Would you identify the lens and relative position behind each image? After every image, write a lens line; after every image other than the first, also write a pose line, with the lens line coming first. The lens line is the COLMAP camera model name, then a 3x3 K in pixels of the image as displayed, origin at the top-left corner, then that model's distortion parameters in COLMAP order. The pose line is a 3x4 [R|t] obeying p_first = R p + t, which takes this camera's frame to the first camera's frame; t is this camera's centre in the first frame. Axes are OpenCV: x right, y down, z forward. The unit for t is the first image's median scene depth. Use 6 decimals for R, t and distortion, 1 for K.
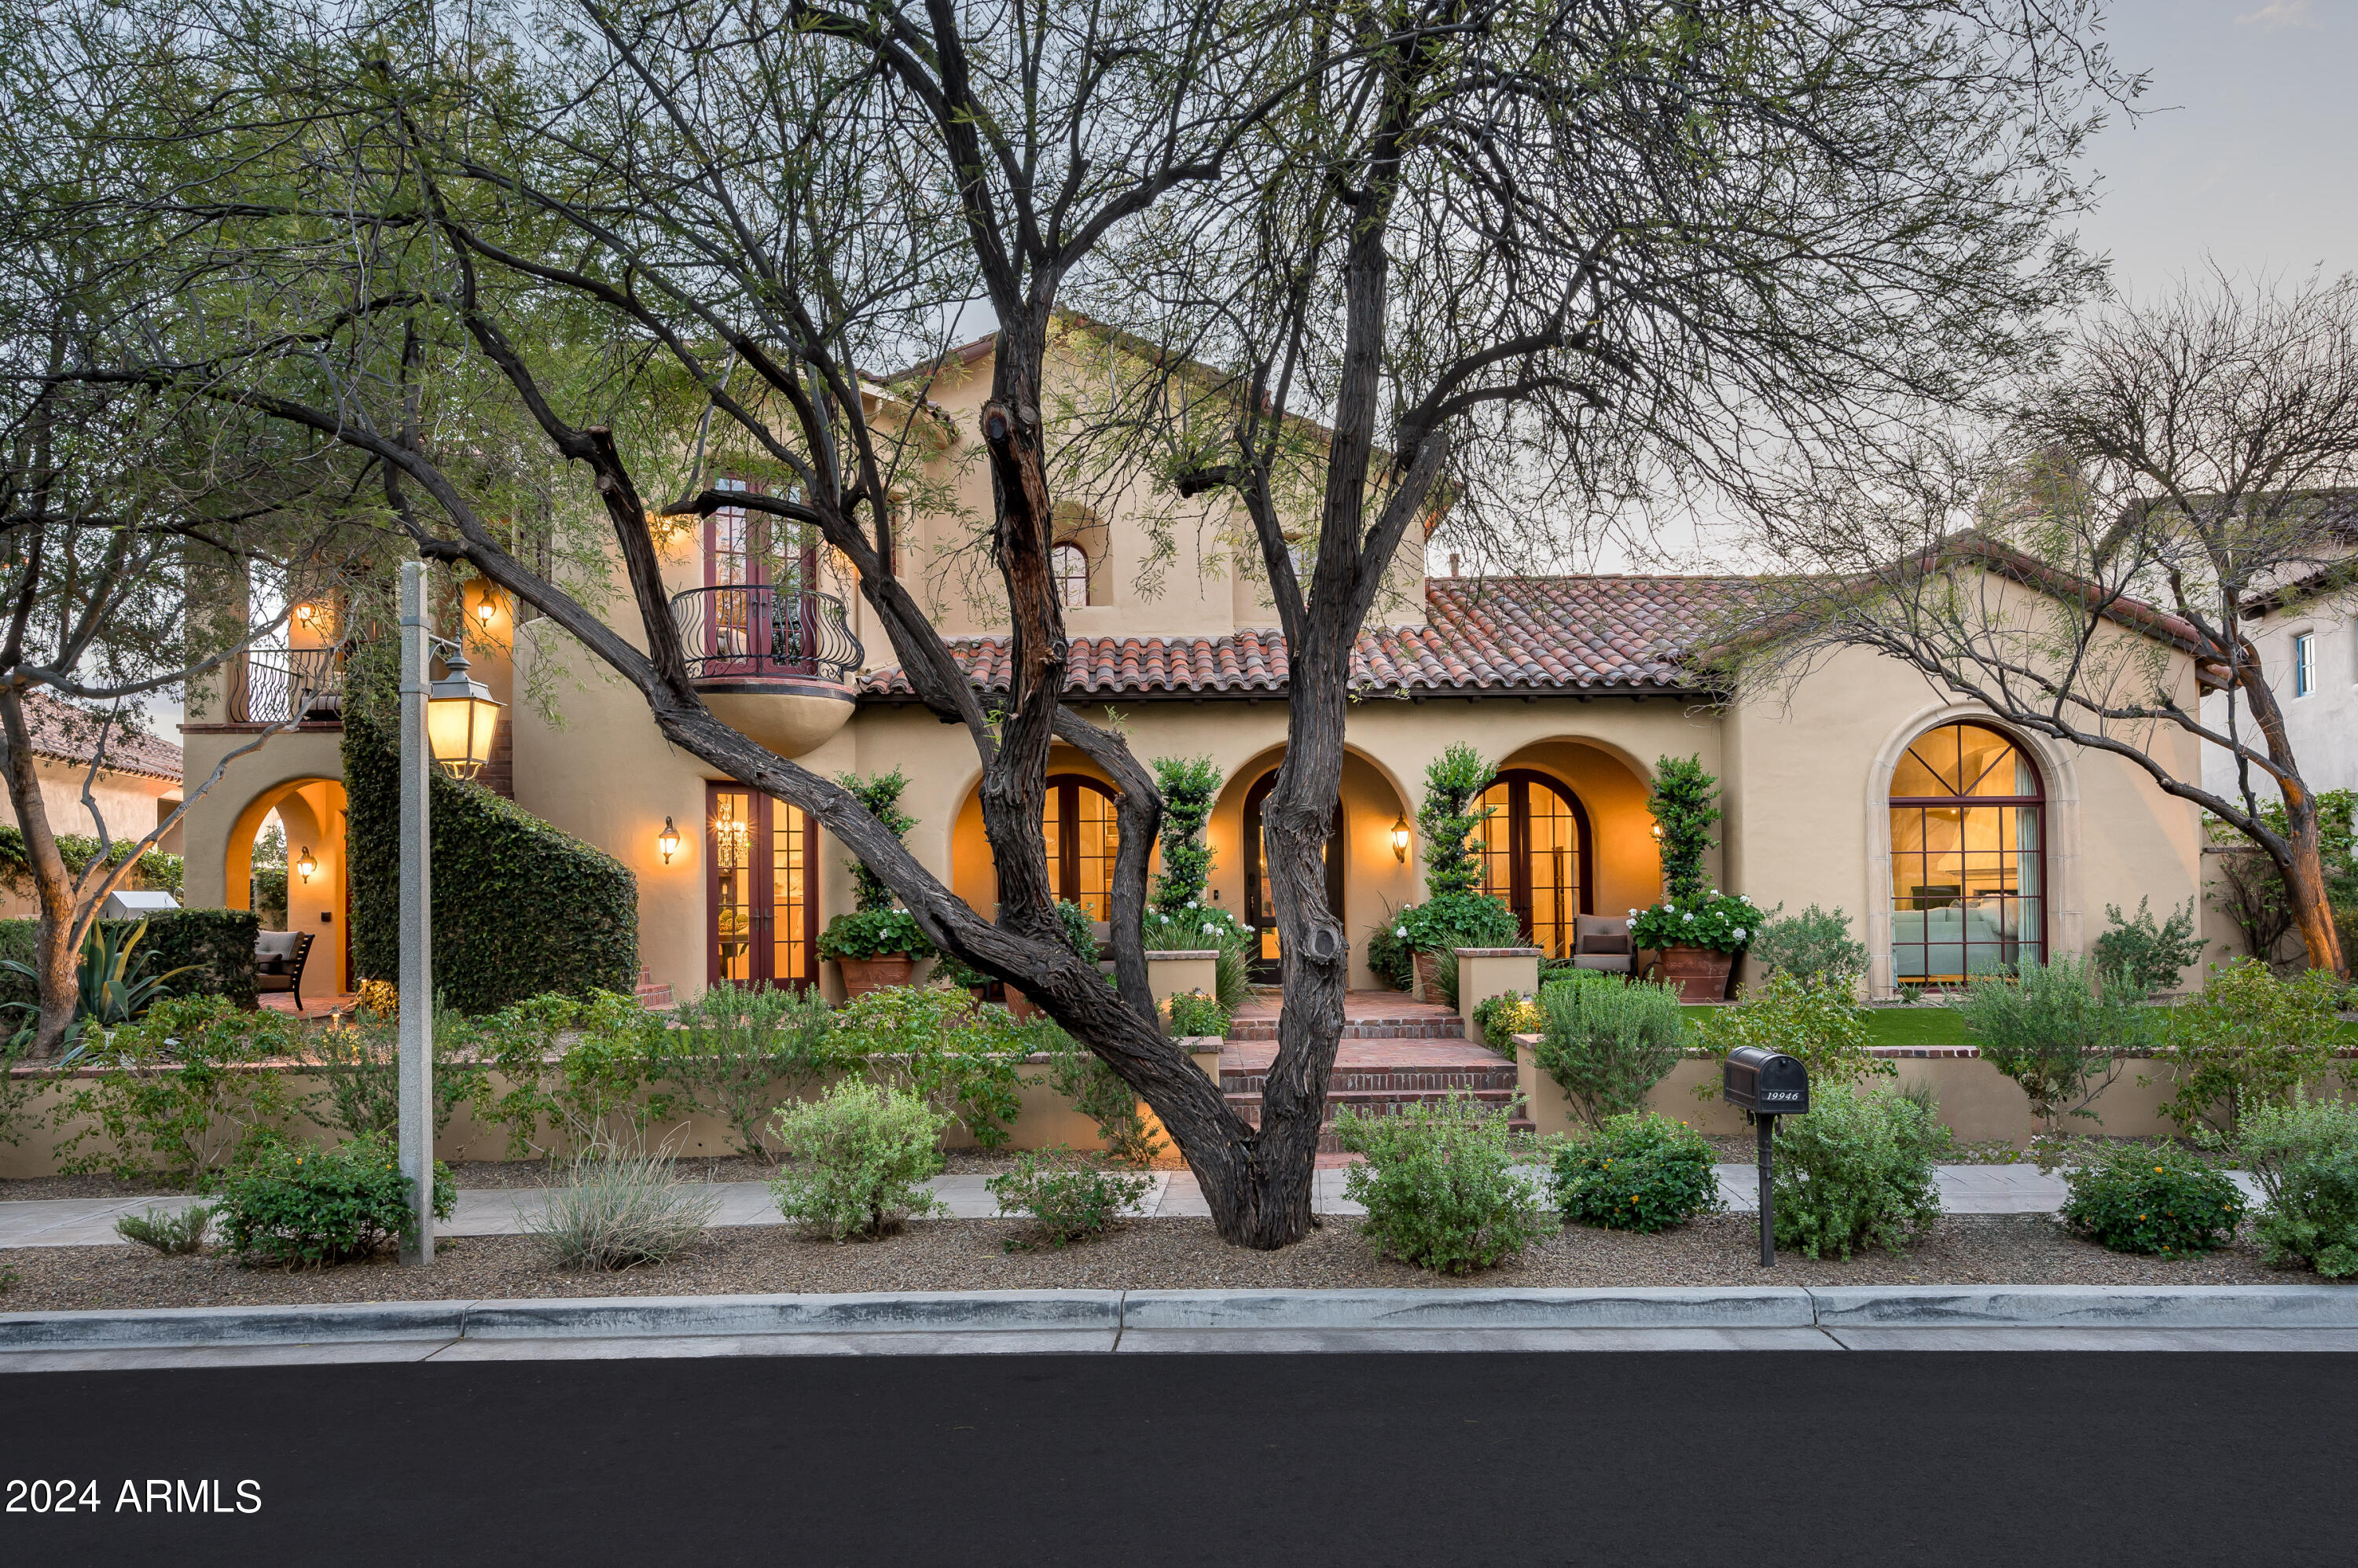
lens RADIAL K [[1416.0, 0, 1168.4], [0, 1416.0, 868.7], [0, 0, 1]] dist [0.002442, 0.000194]
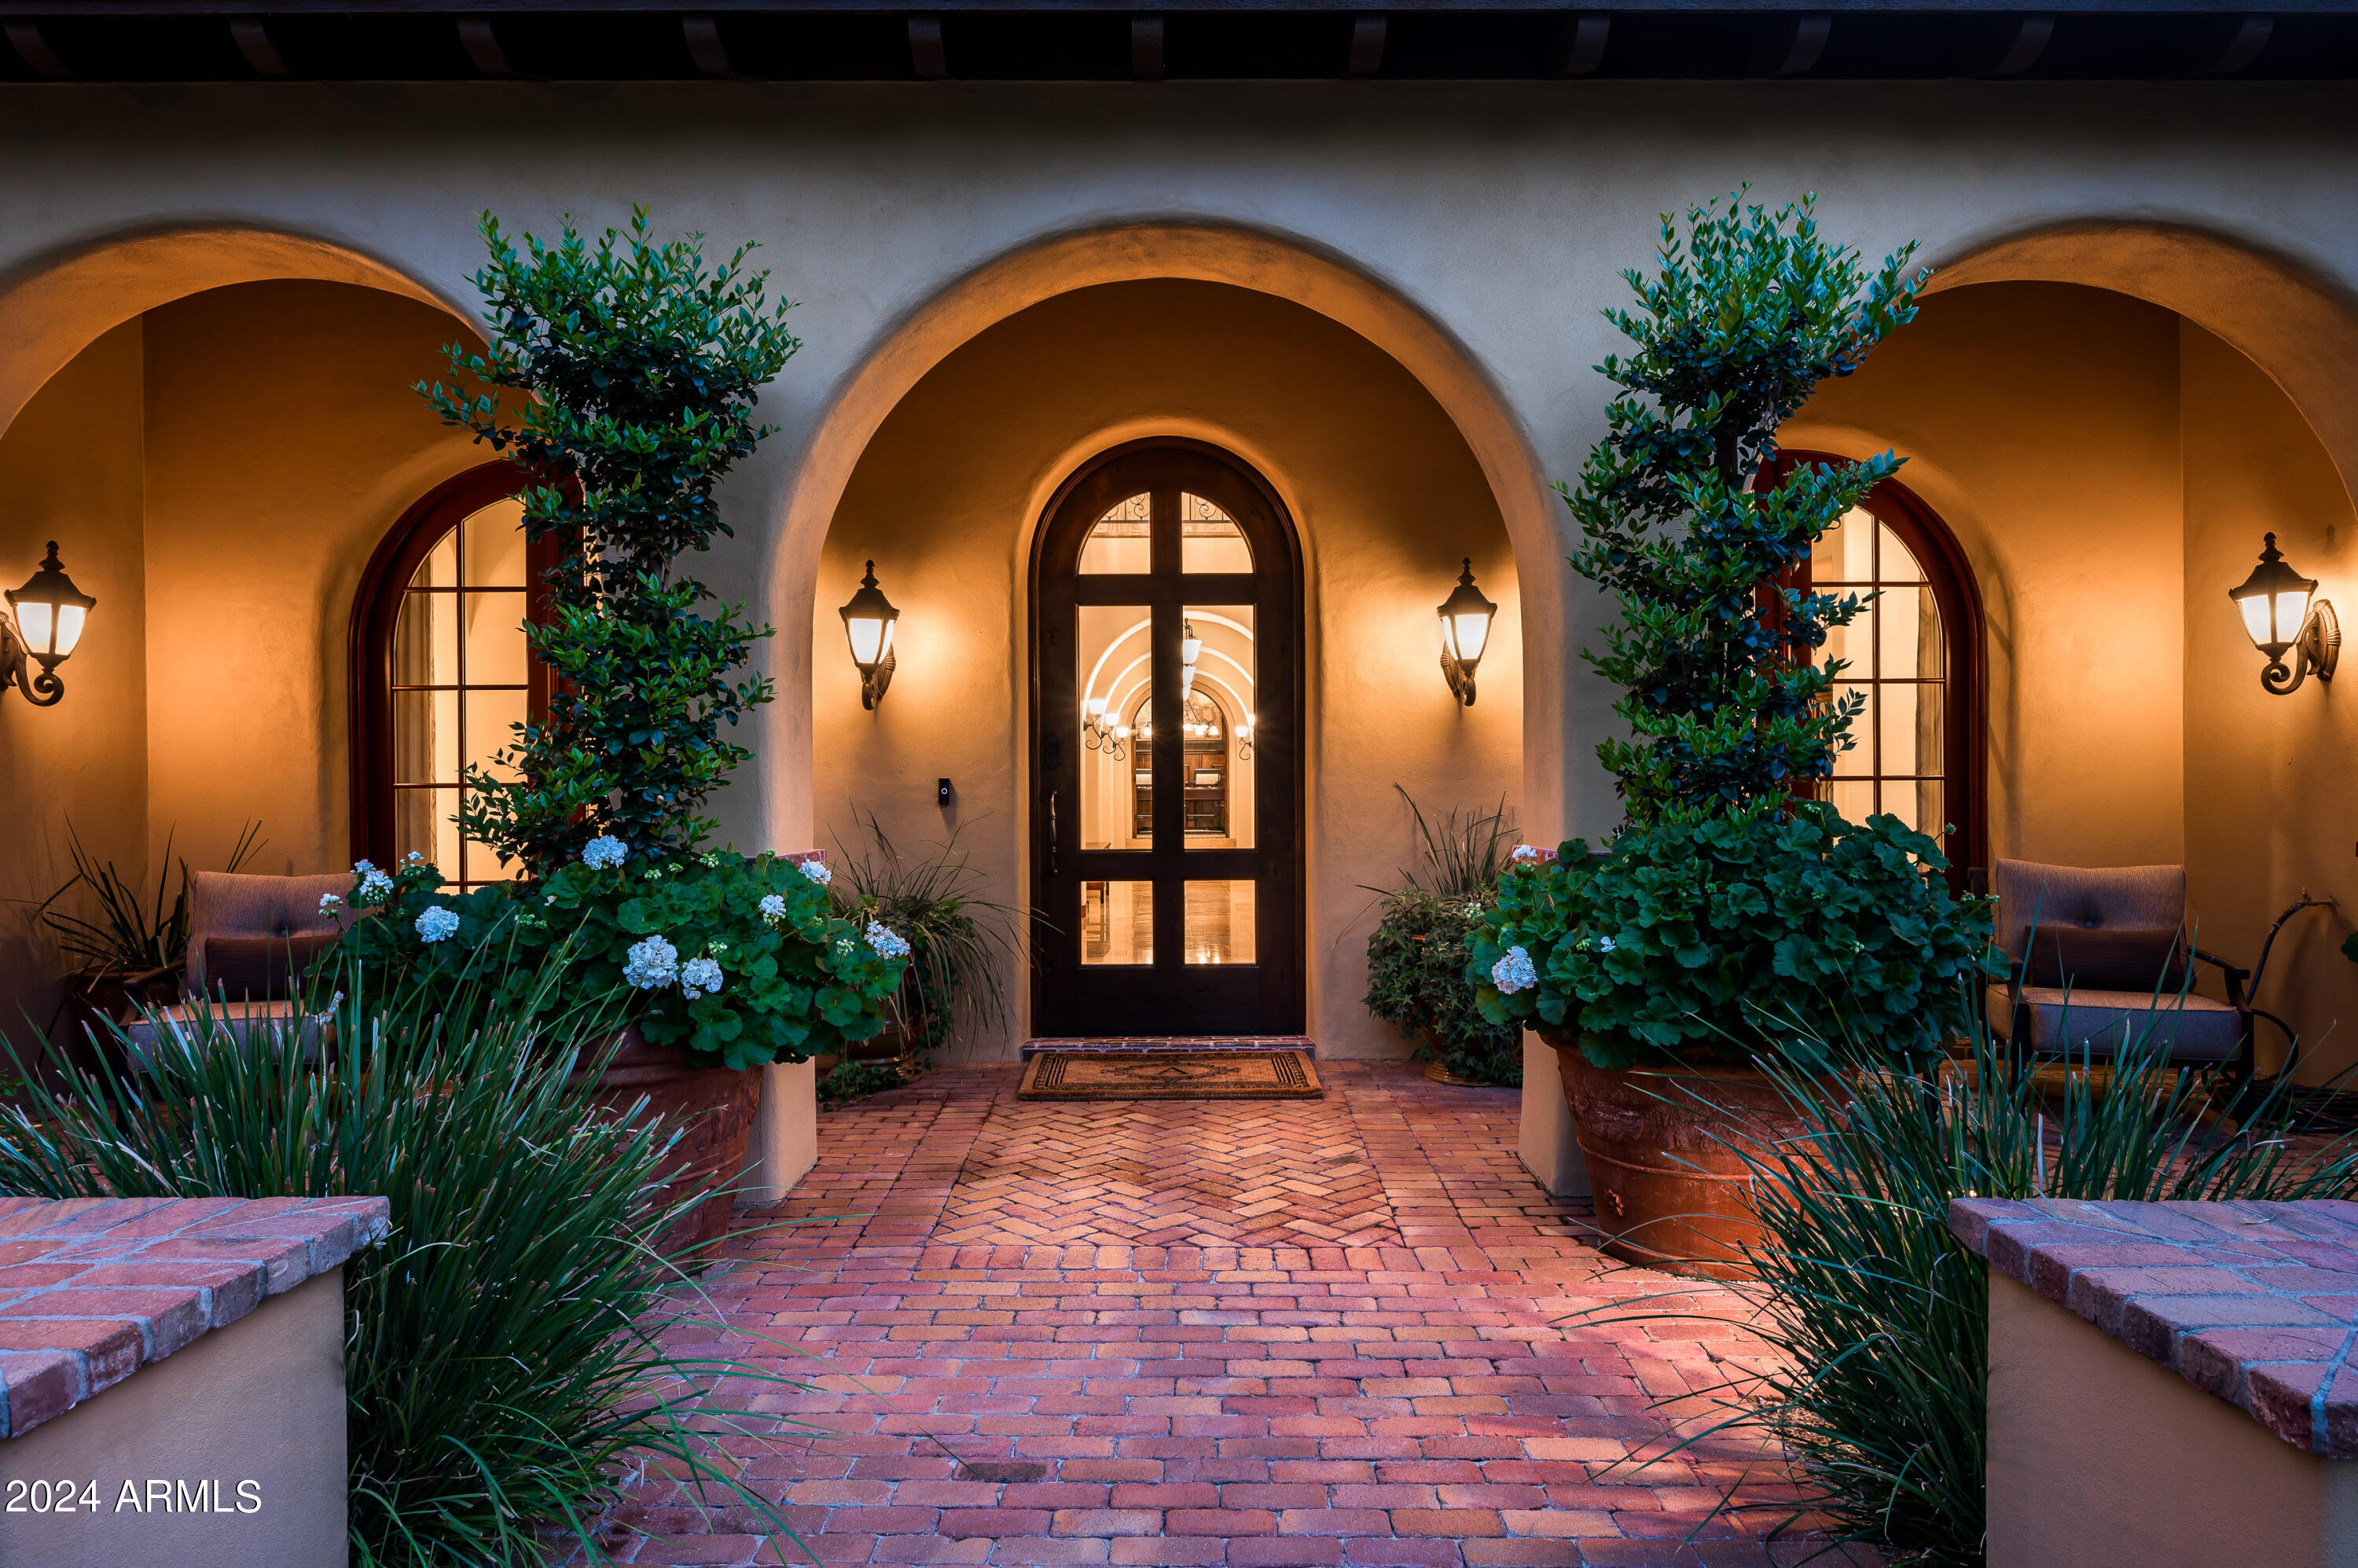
lens RADIAL K [[1421.4, 0, 1179.0], [0, 1421.4, 784.0], [0, 0, 1]] dist [0.000636, 0.000352]
pose [[0.999949, 0.006352, 0.007798, 0.105587], [-0.006553, 0.999637, 0.026128, 0.007779], [-0.007629, -0.026177, 0.999628, 0.754159]]
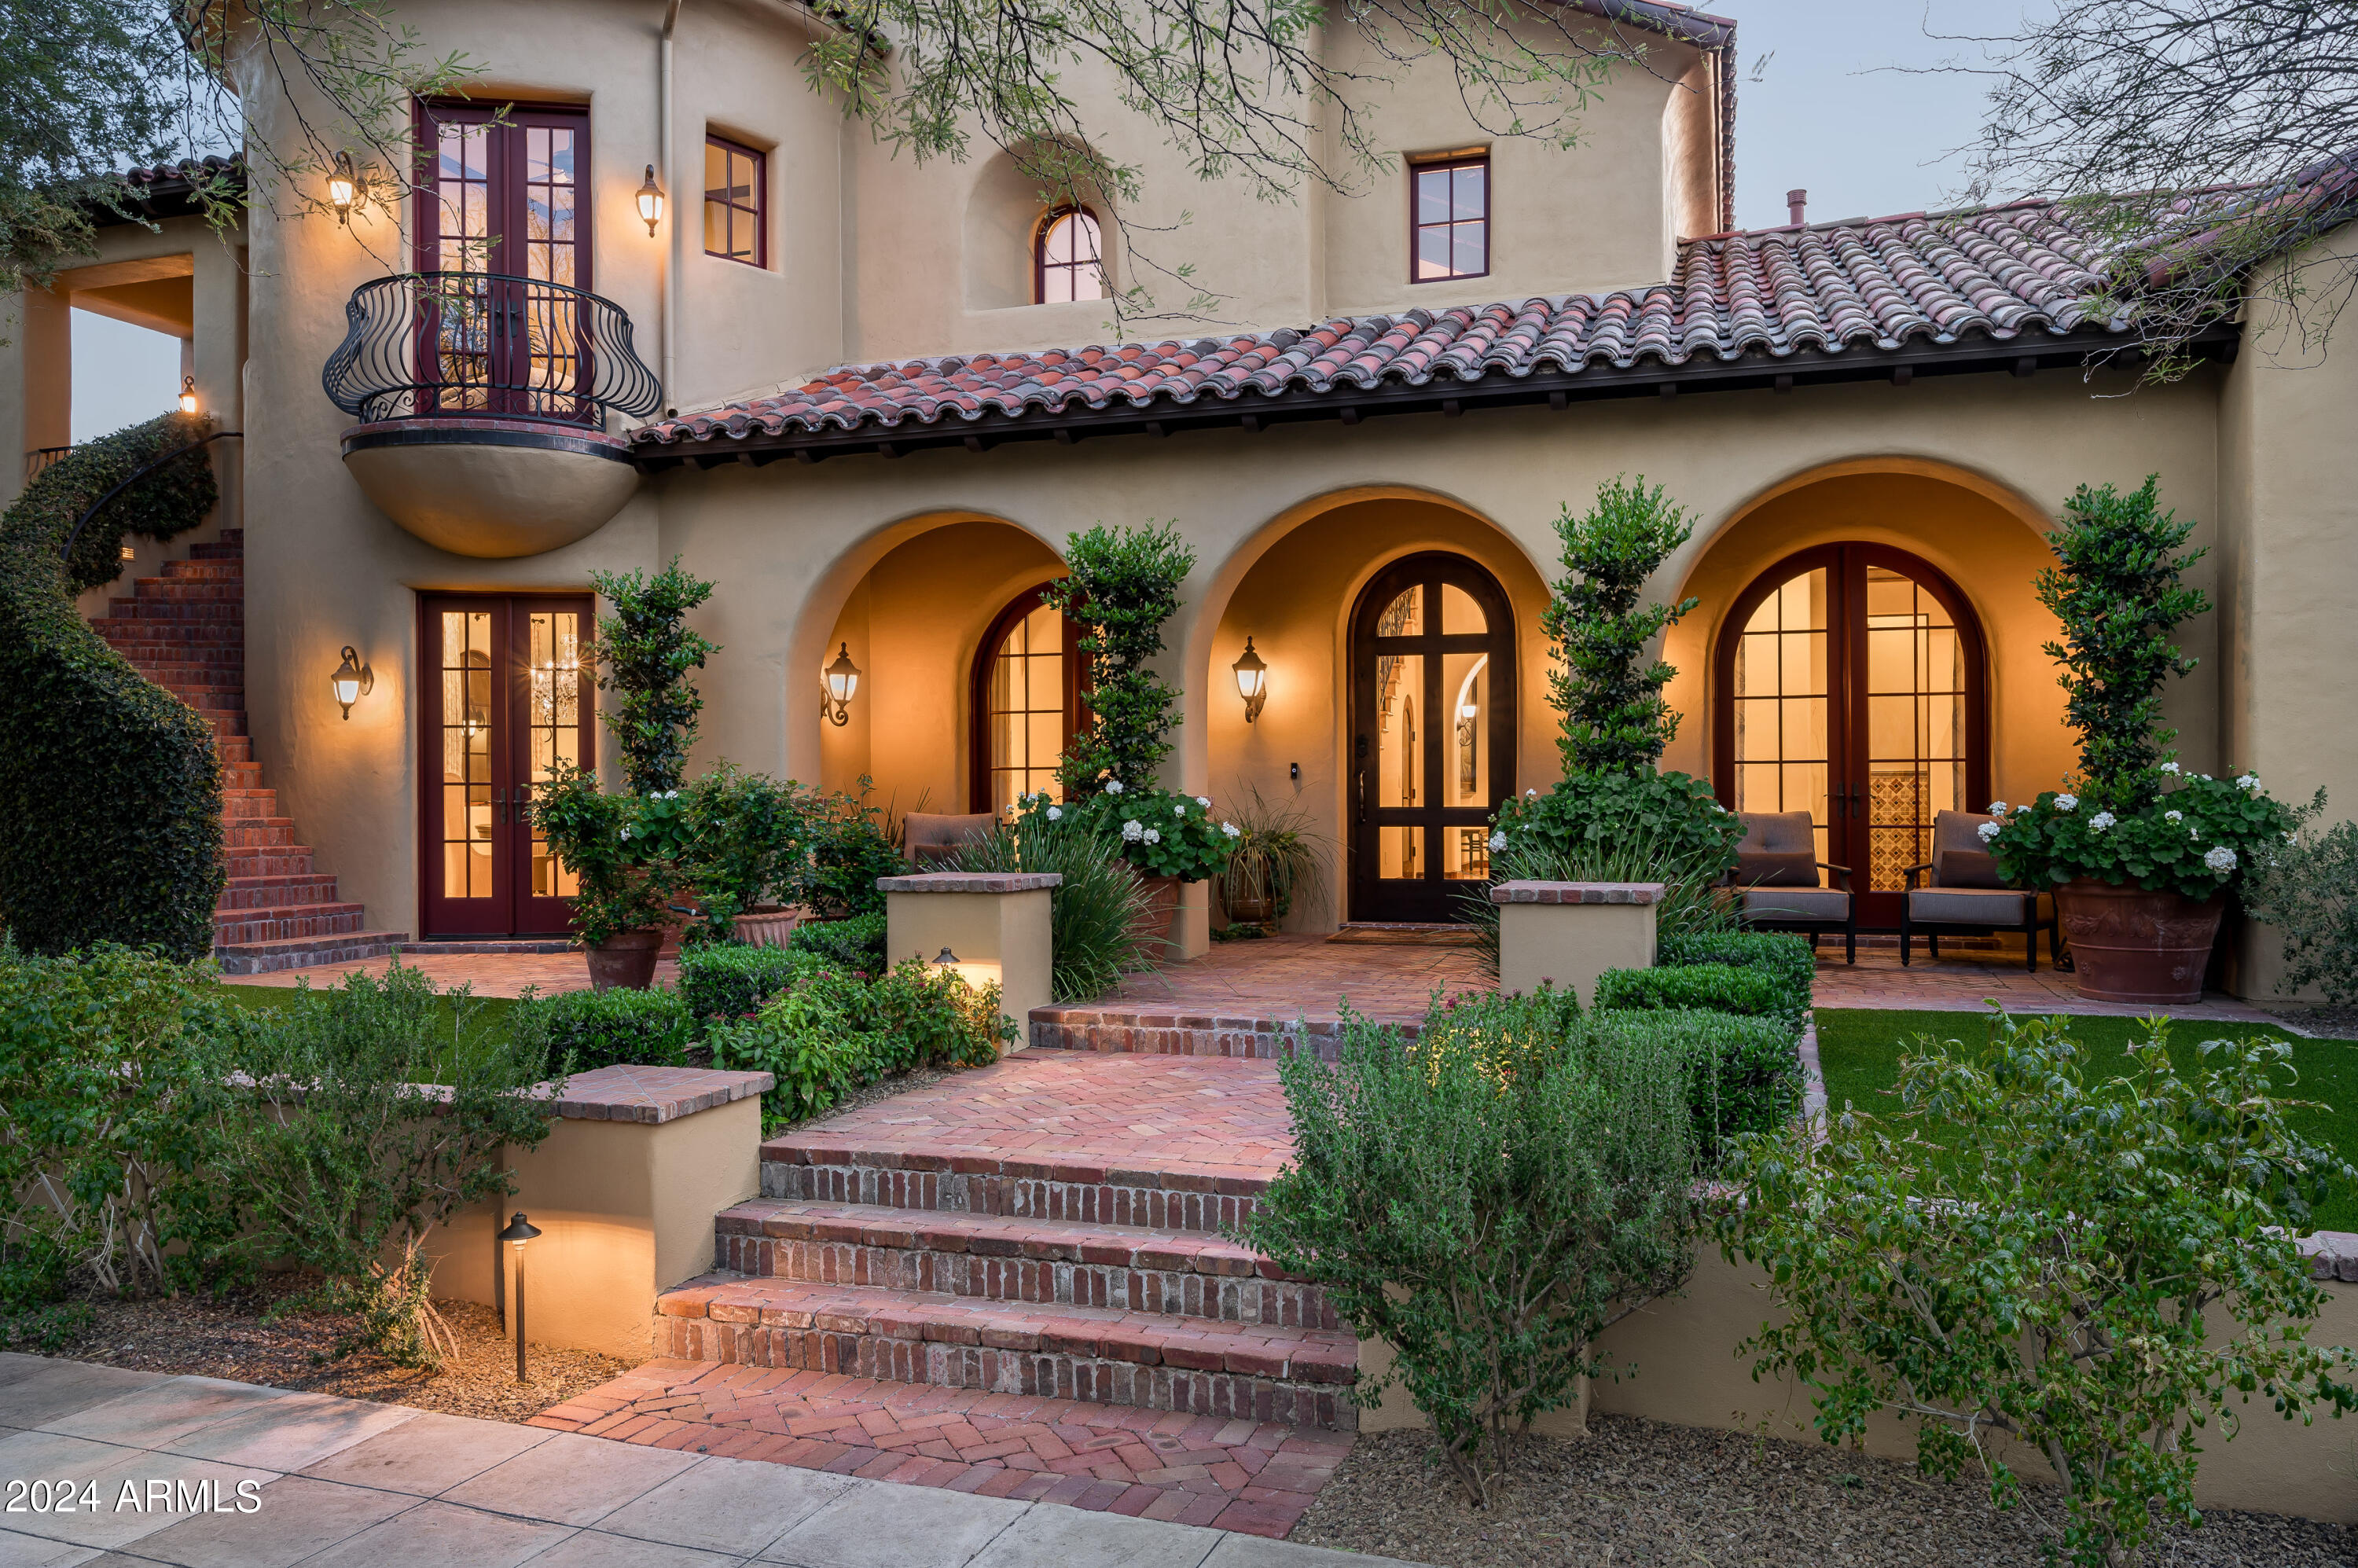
lens RADIAL K [[1633.4, 0, 1179.0], [0, 1633.4, 784.0], [0, 0, 1]] dist [-0.020814, -0.001762]
pose [[0.950665, 0.006278, -0.310155, 0.236100], [0.001280, 0.999707, 0.024159, 0.008498], [0.310216, -0.023364, 0.950379, 0.387325]]
